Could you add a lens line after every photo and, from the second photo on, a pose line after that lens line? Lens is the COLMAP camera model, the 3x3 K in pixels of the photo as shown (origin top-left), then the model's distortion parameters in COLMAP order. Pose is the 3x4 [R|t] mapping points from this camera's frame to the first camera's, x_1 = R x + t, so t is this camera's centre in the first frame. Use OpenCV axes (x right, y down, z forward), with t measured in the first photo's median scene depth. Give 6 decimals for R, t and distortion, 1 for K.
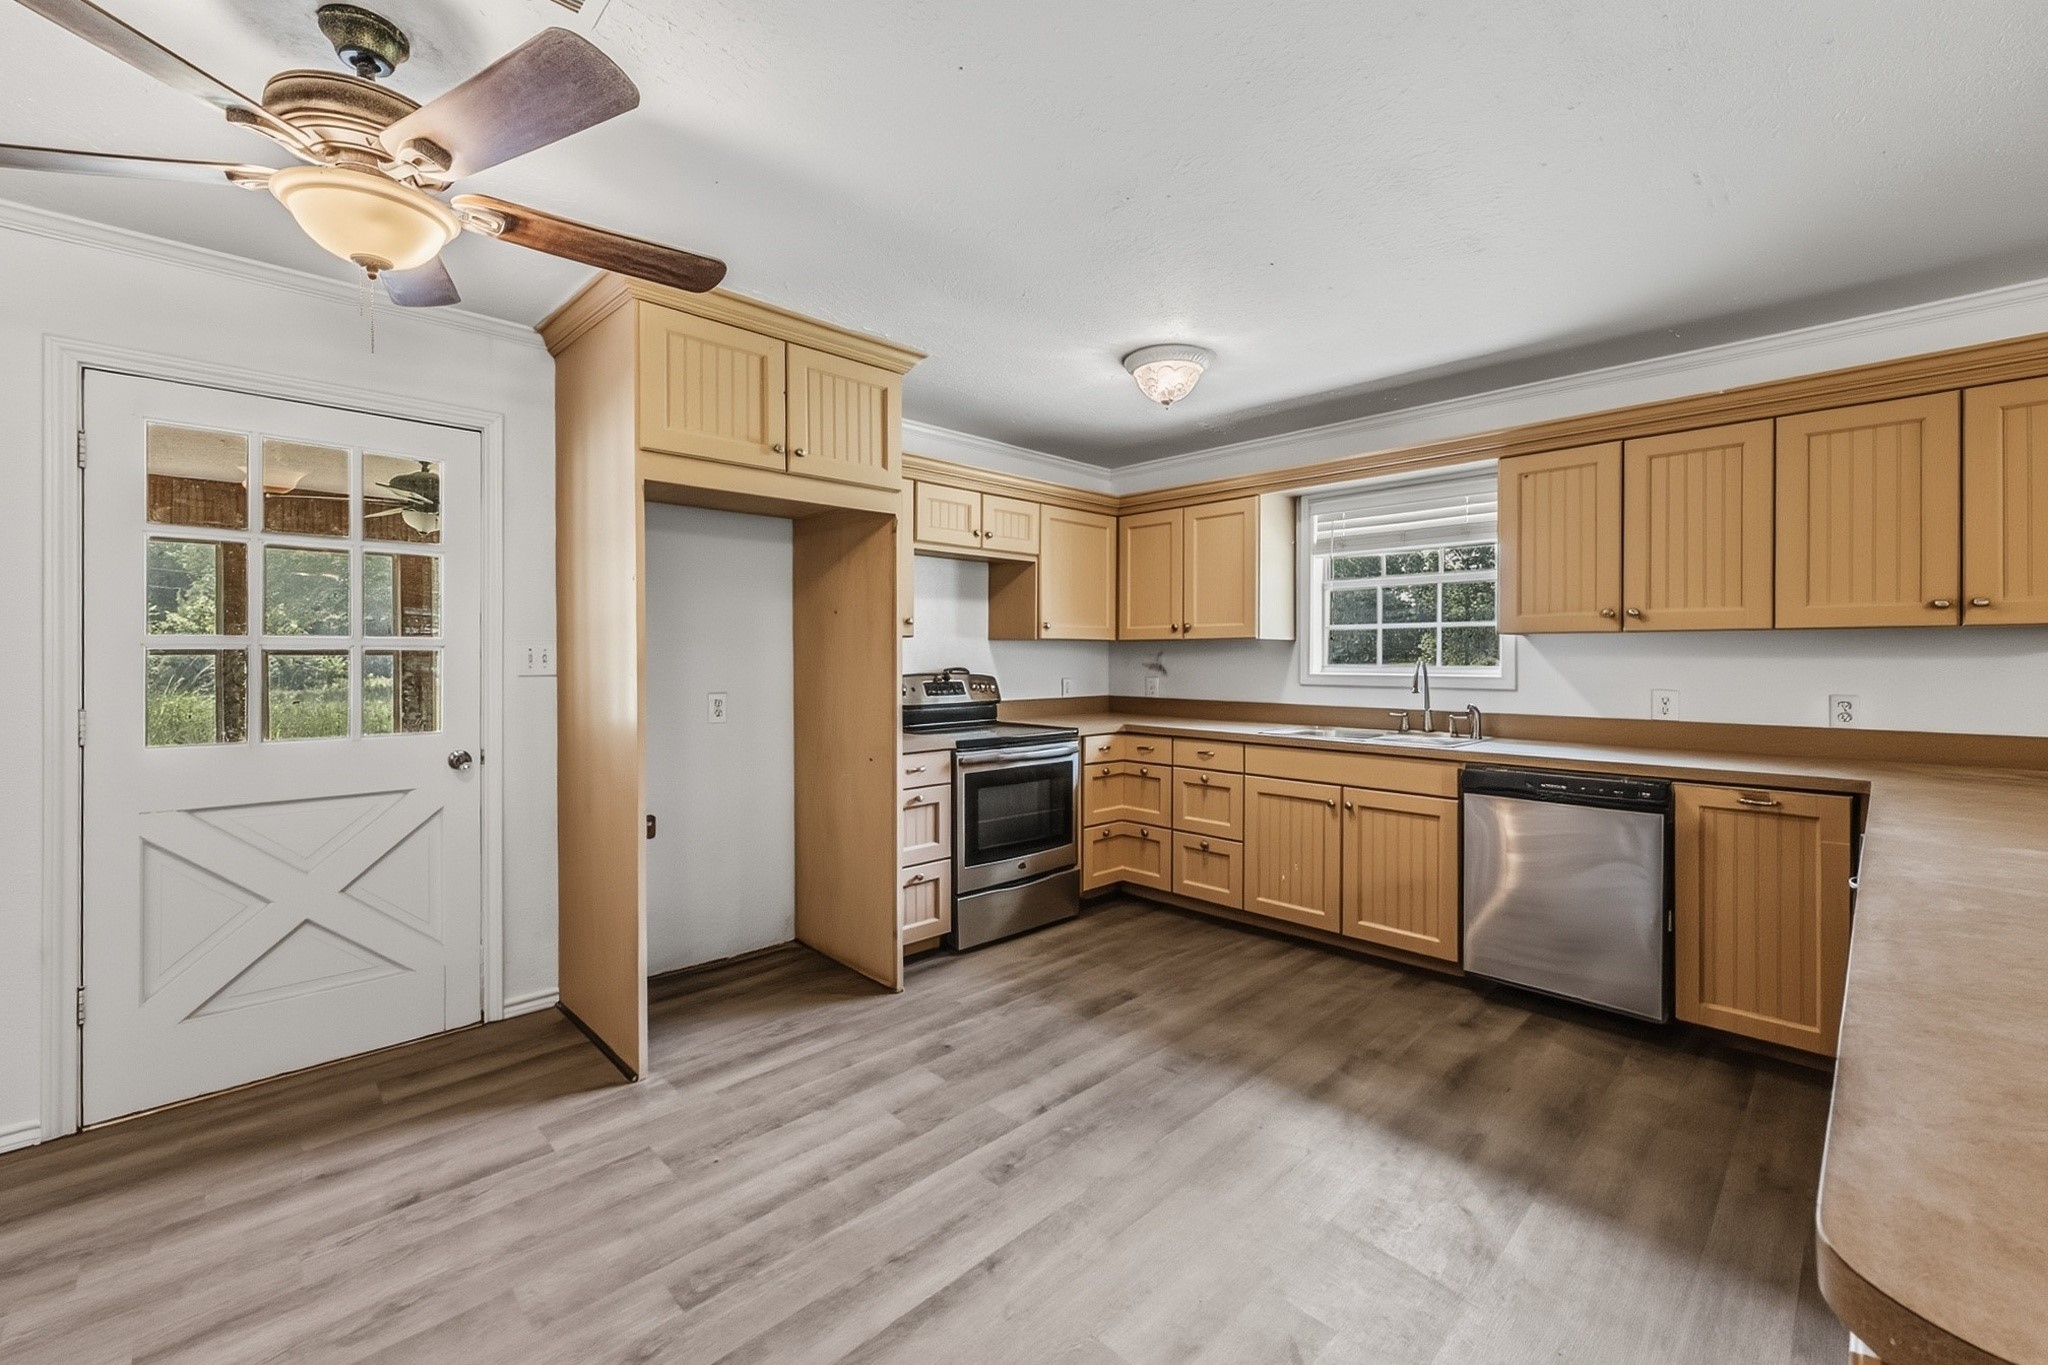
lens RADIAL K [[832.9, 0, 1014.9], [0, 832.9, 659.6], [0, 0, 1]] dist [0.000379, 0.000081]
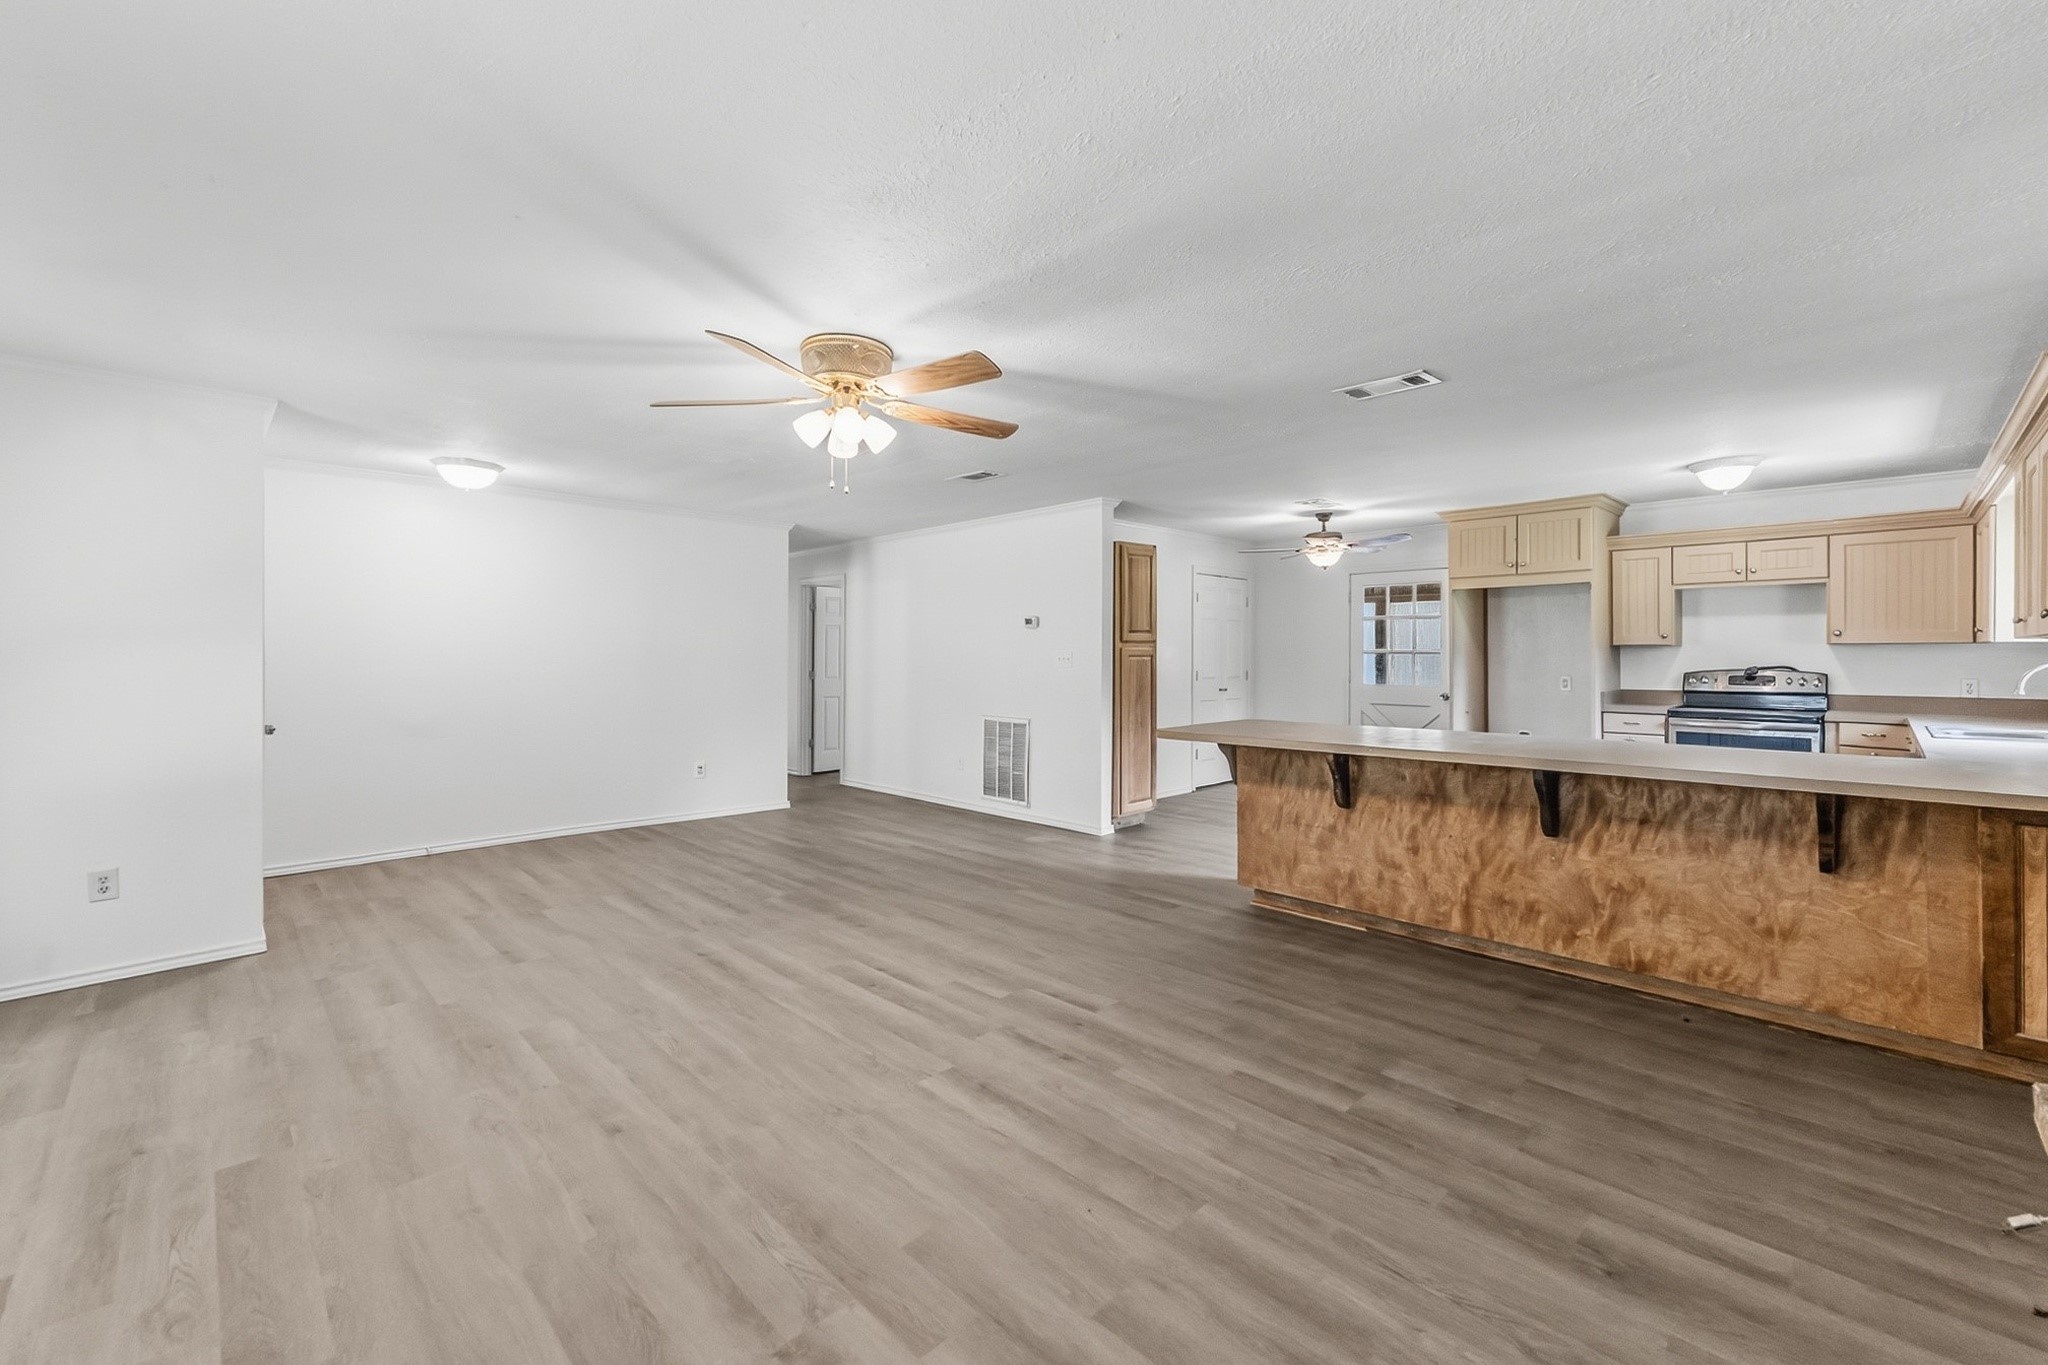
lens RADIAL K [[832.0, 0, 1025.0], [0, 832.0, 649.4], [0, 0, 1]] dist [0.000329, 0.000162]
pose [[0.012179, -0.006123, -0.999907, 1.644828], [-0.003995, 0.999973, -0.006172, -0.004510], [0.999918, 0.004070, 0.012155, -0.288641]]
